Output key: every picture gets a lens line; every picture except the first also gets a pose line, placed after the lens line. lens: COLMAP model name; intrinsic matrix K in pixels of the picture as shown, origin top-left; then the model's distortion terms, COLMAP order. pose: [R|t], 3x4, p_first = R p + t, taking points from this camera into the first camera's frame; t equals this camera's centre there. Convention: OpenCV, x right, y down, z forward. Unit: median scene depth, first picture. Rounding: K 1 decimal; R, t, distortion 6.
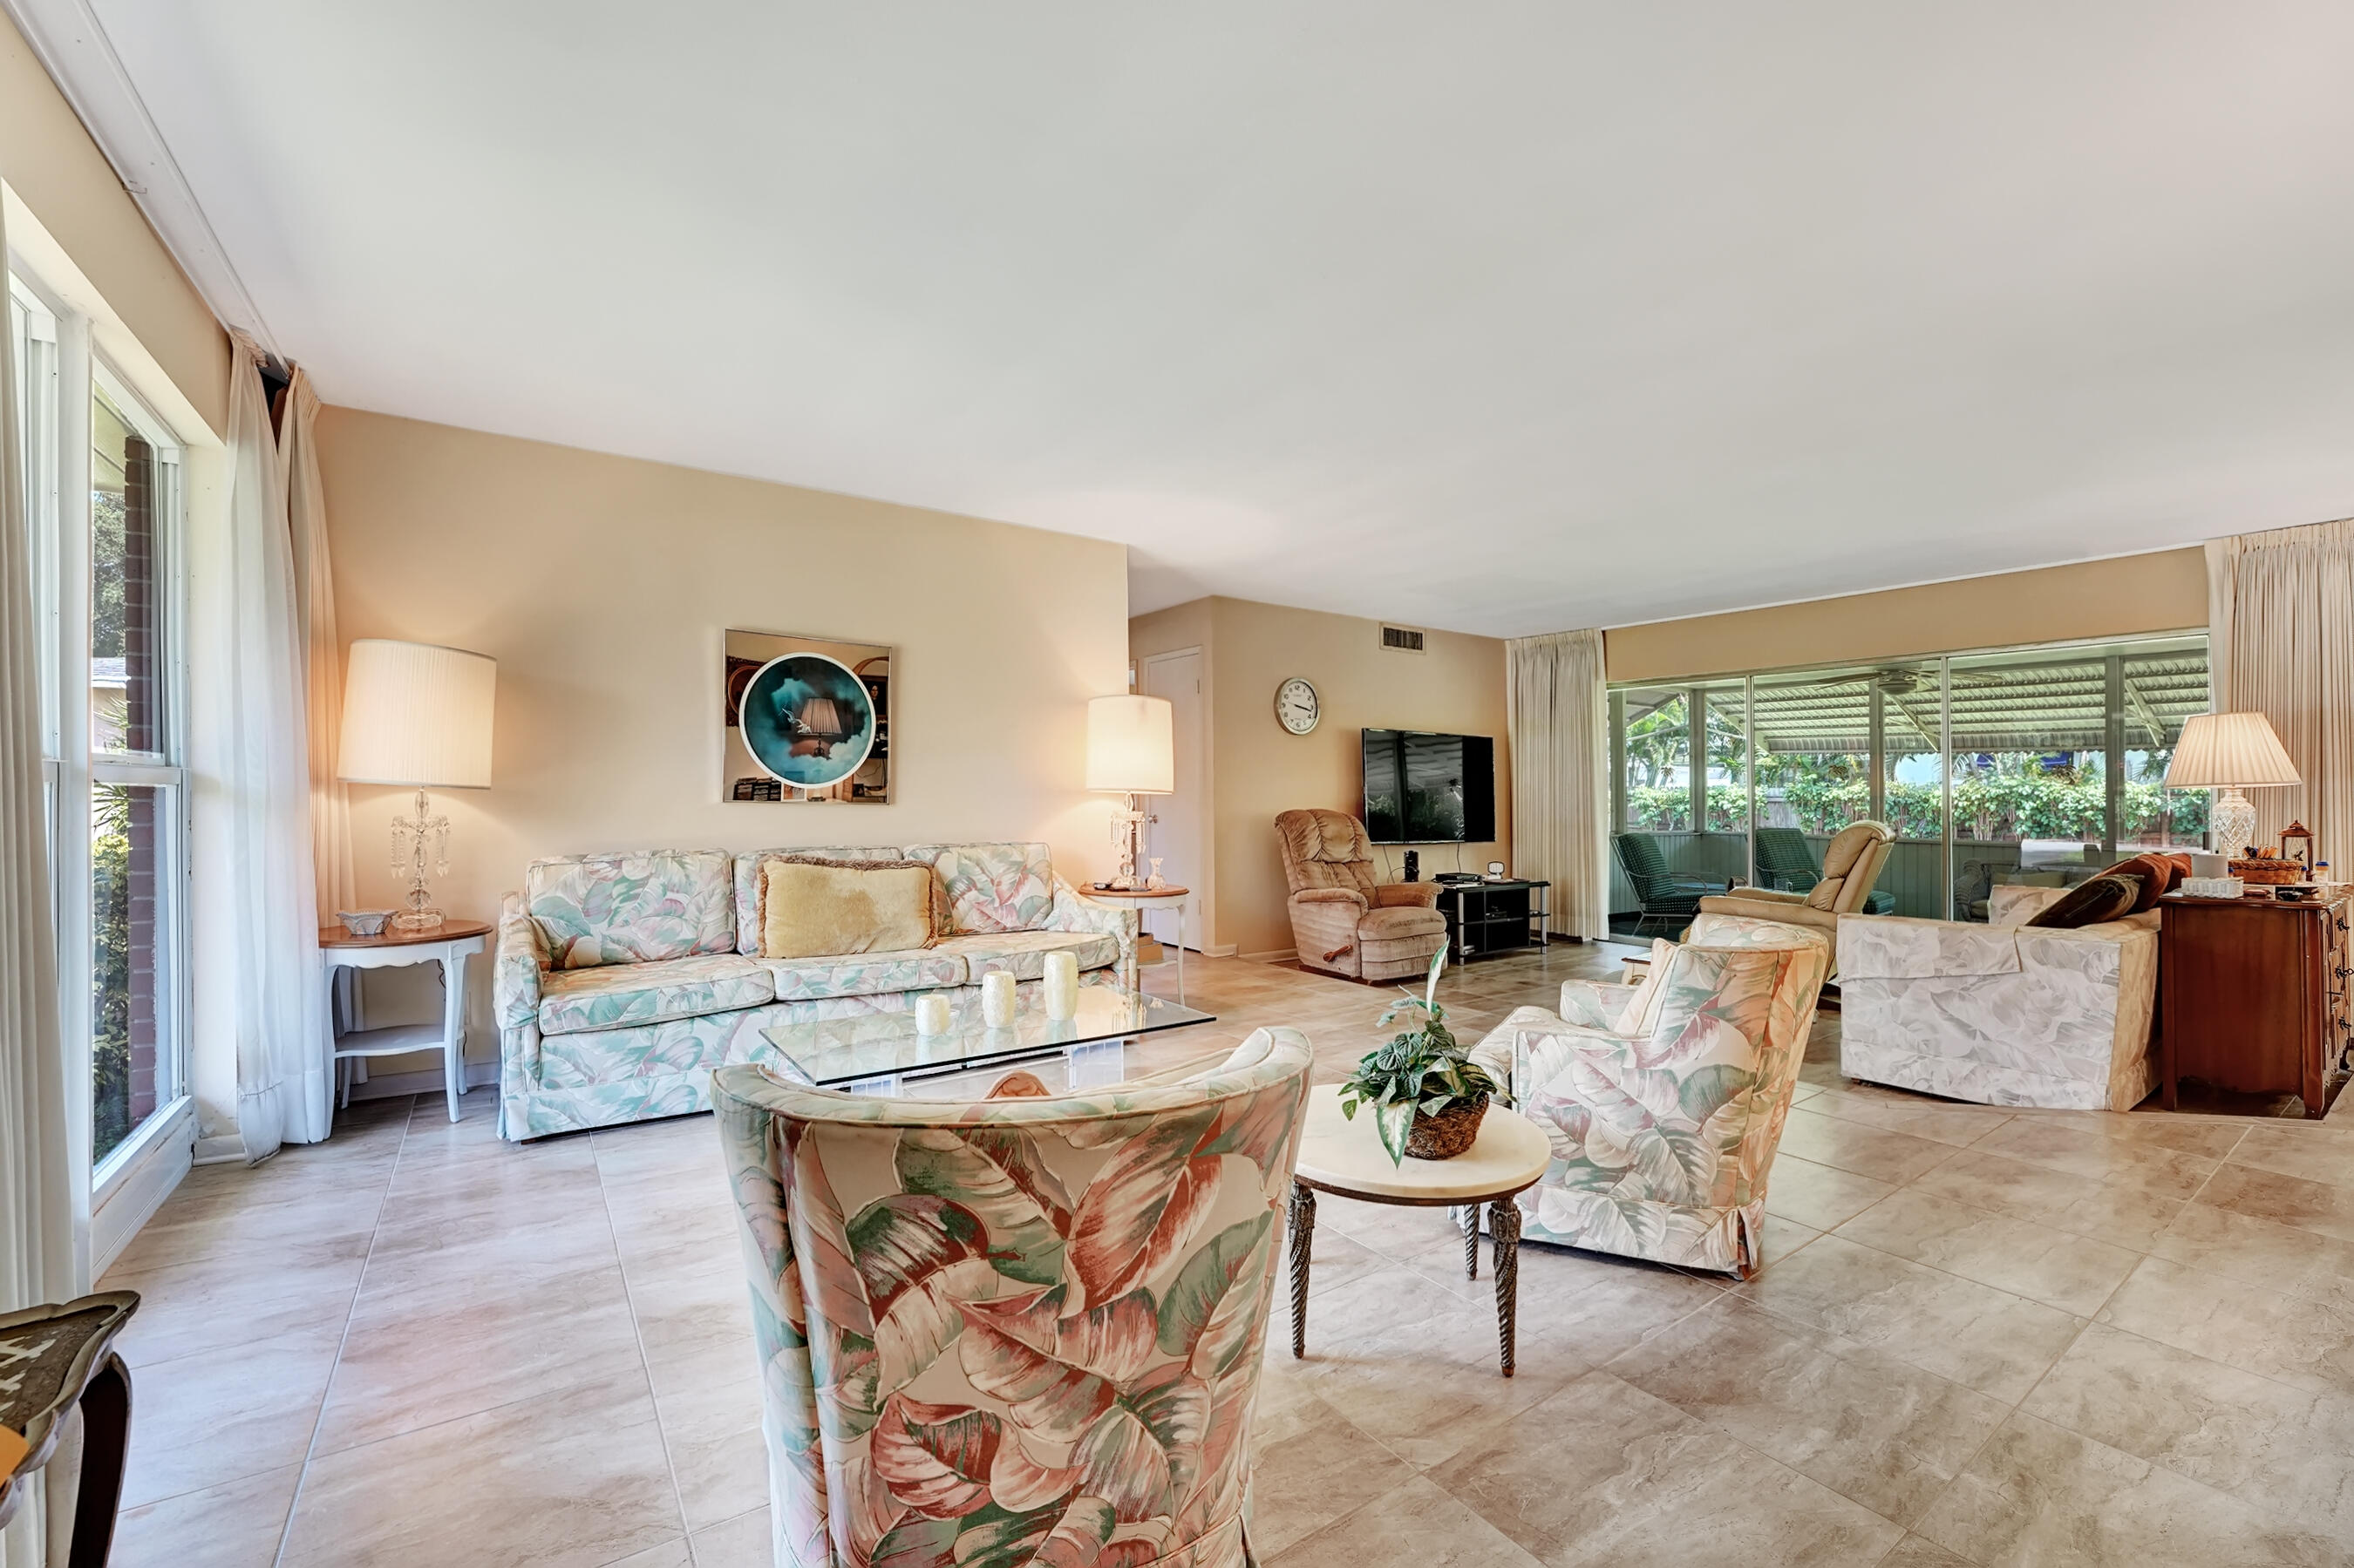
lens RADIAL K [[967.1, 0, 1178.0], [0, 967.1, 778.3], [0, 0, 1]] dist [-0.039423, 0.007831]
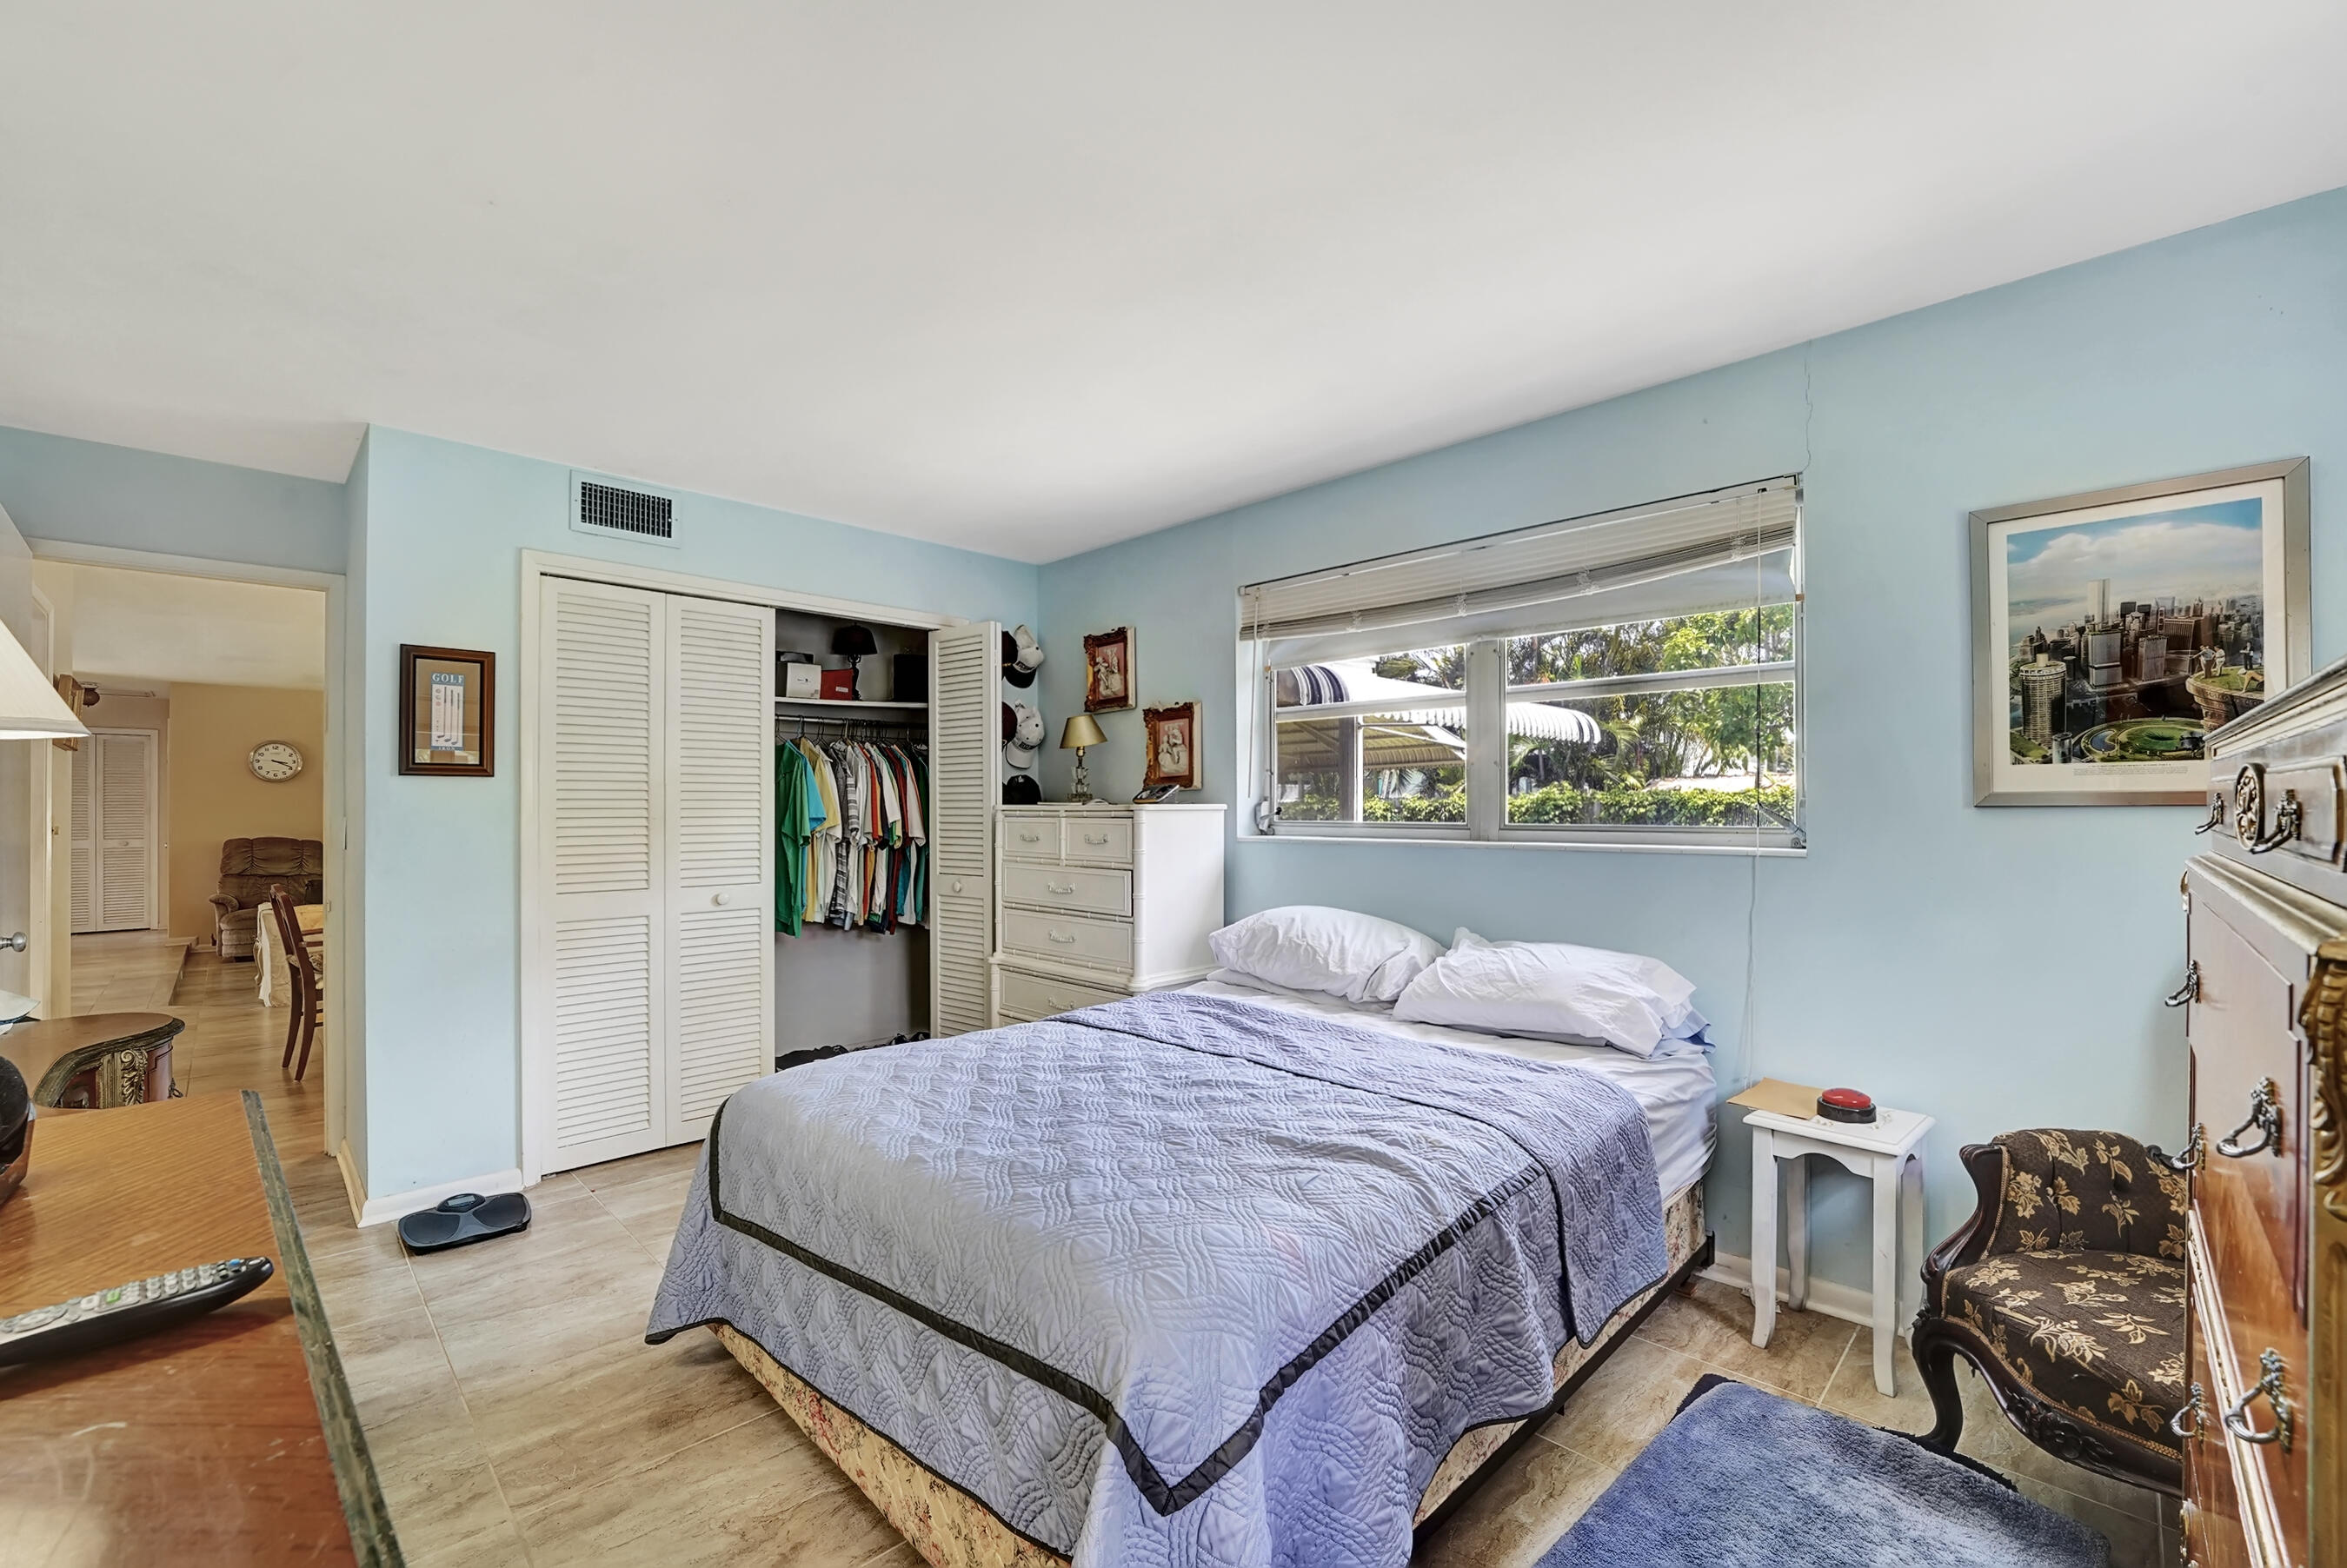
lens RADIAL K [[947.2, 0, 1162.9], [0, 947.2, 806.3], [0, 0, 1]] dist [-0.019647, 0.000314]
pose [[0.982748, -0.010146, 0.184673, 1.864139], [0.008065, 0.999895, 0.012017, -0.028903], [-0.184776, -0.010320, 0.982727, -0.864530]]
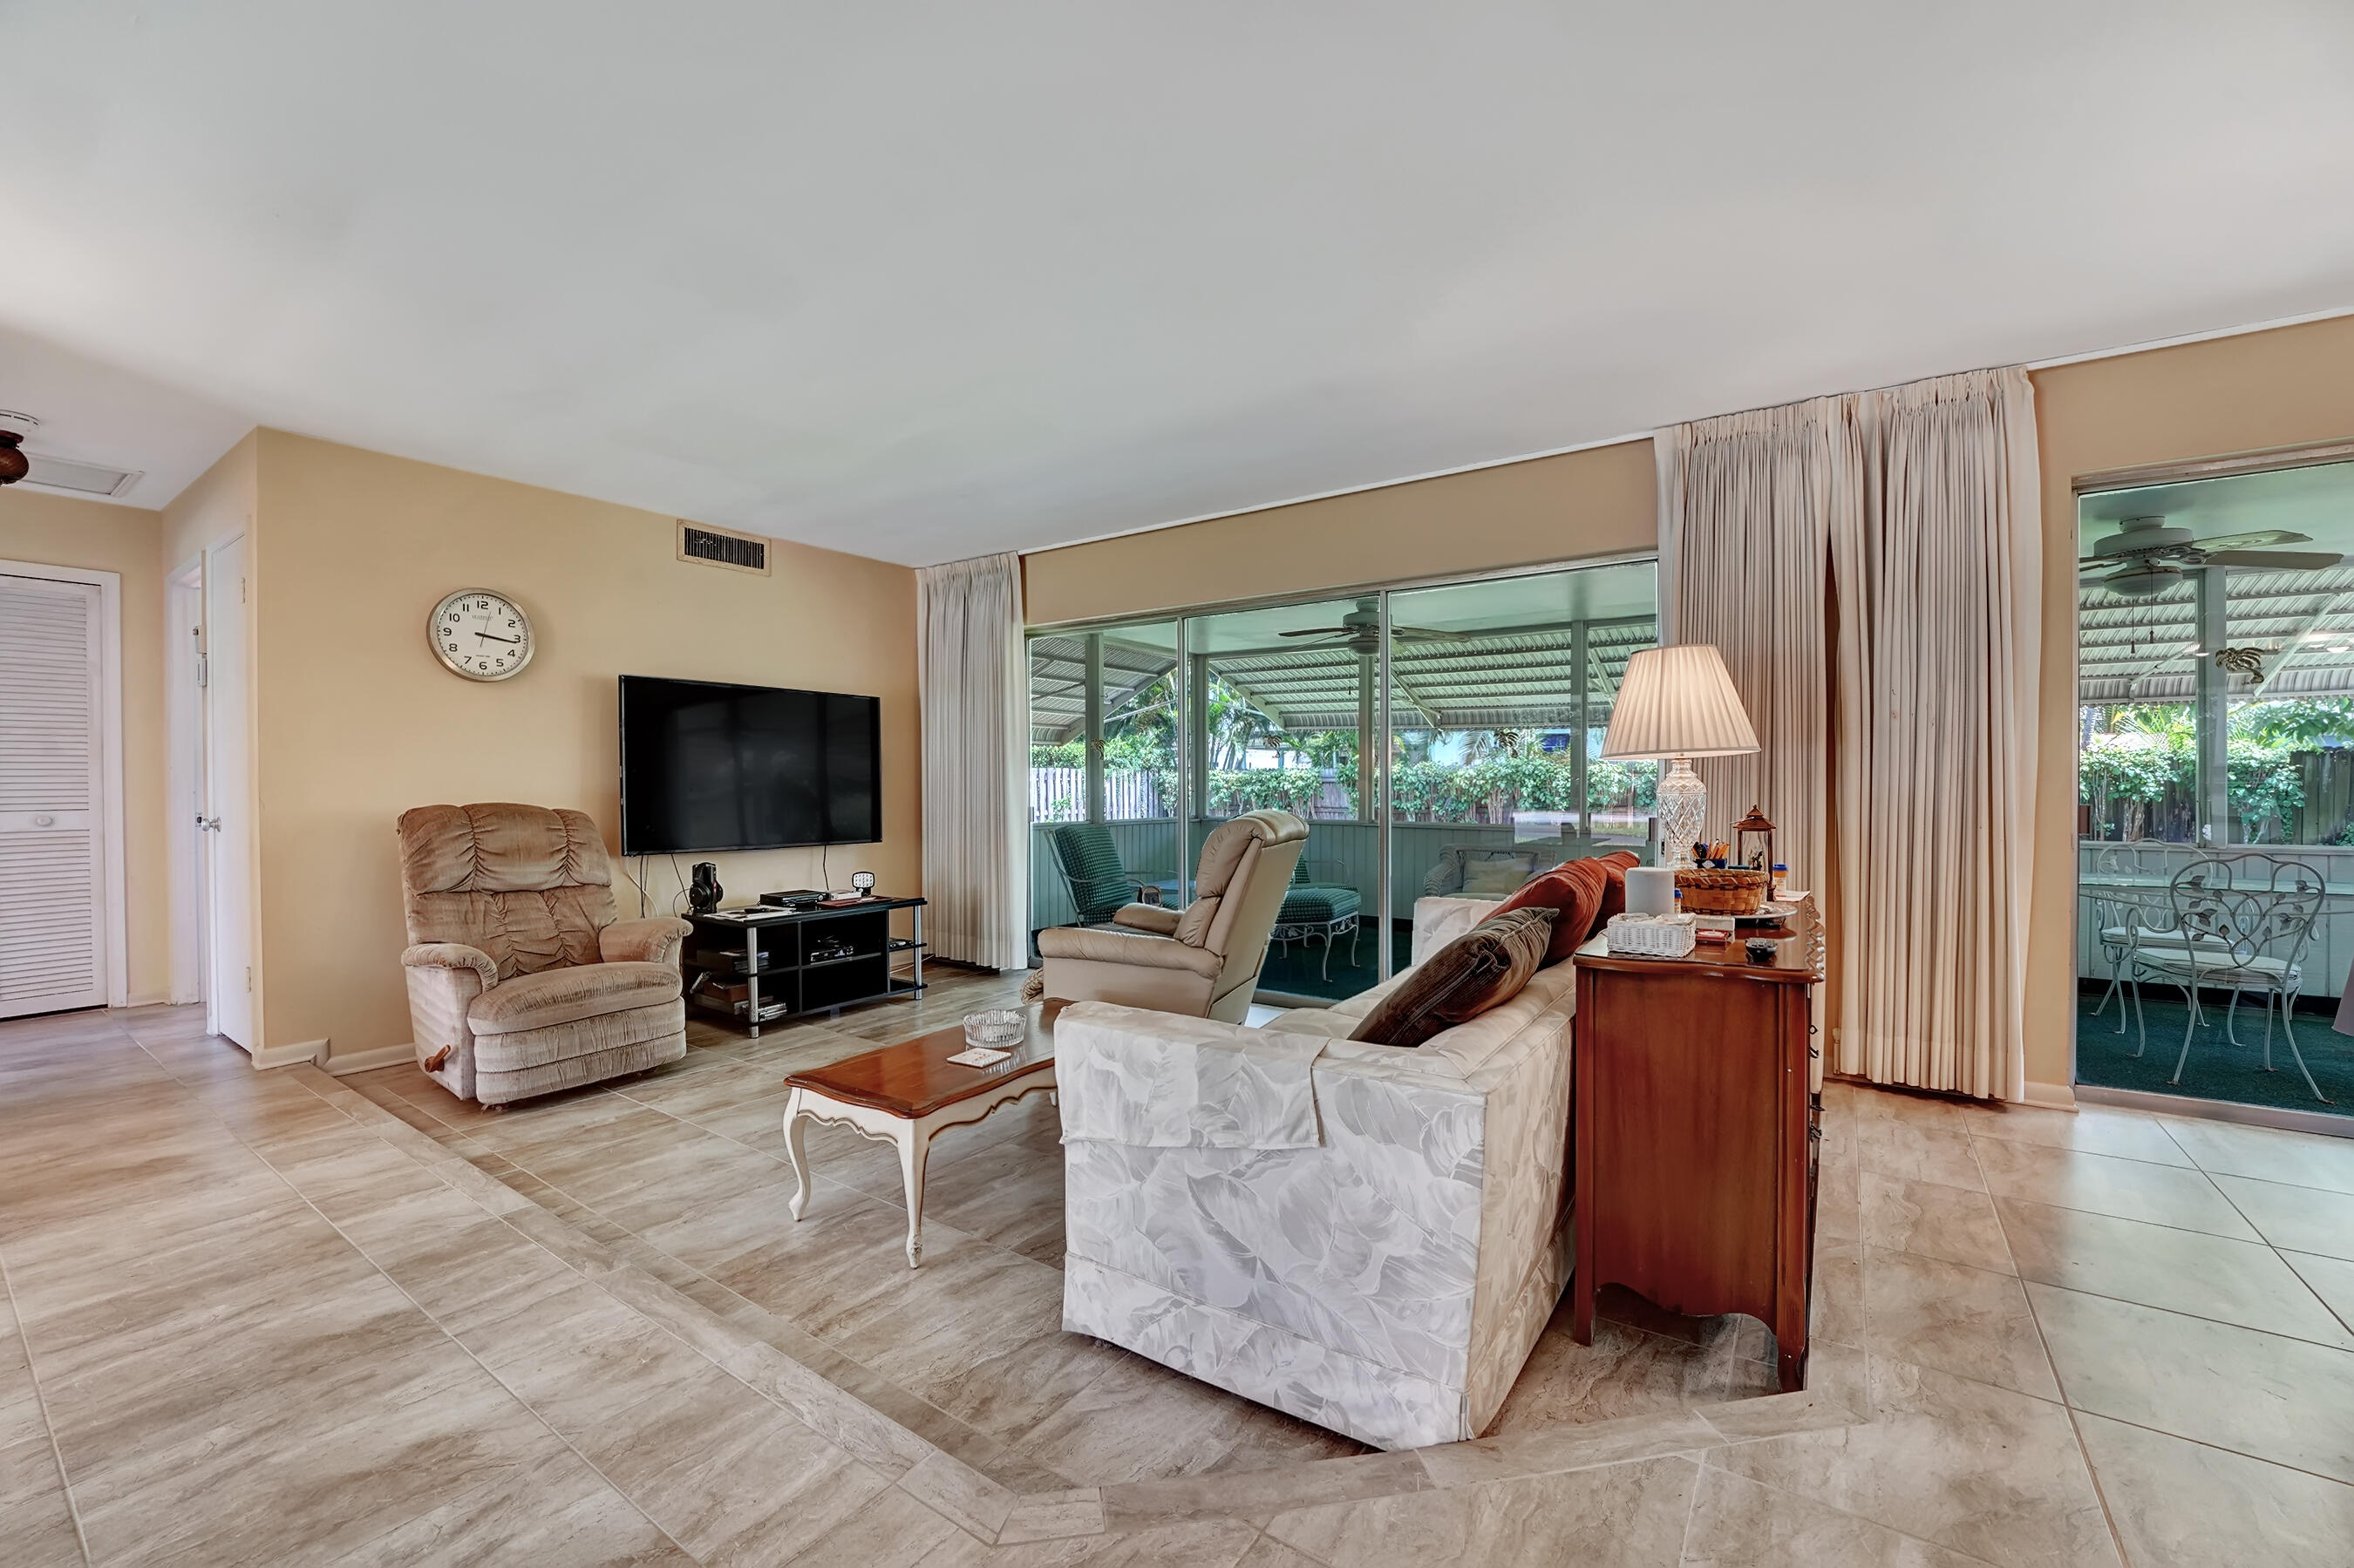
lens RADIAL K [[946.7, 0, 1174.0], [0, 946.7, 791.3], [0, 0, 1]] dist [-0.031492, 0.005703]
pose [[0.937095, -0.013556, 0.348812, 0.552250], [0.002955, 0.999518, 0.030907, 0.012558], [-0.349063, -0.027933, 0.936683, 0.490891]]
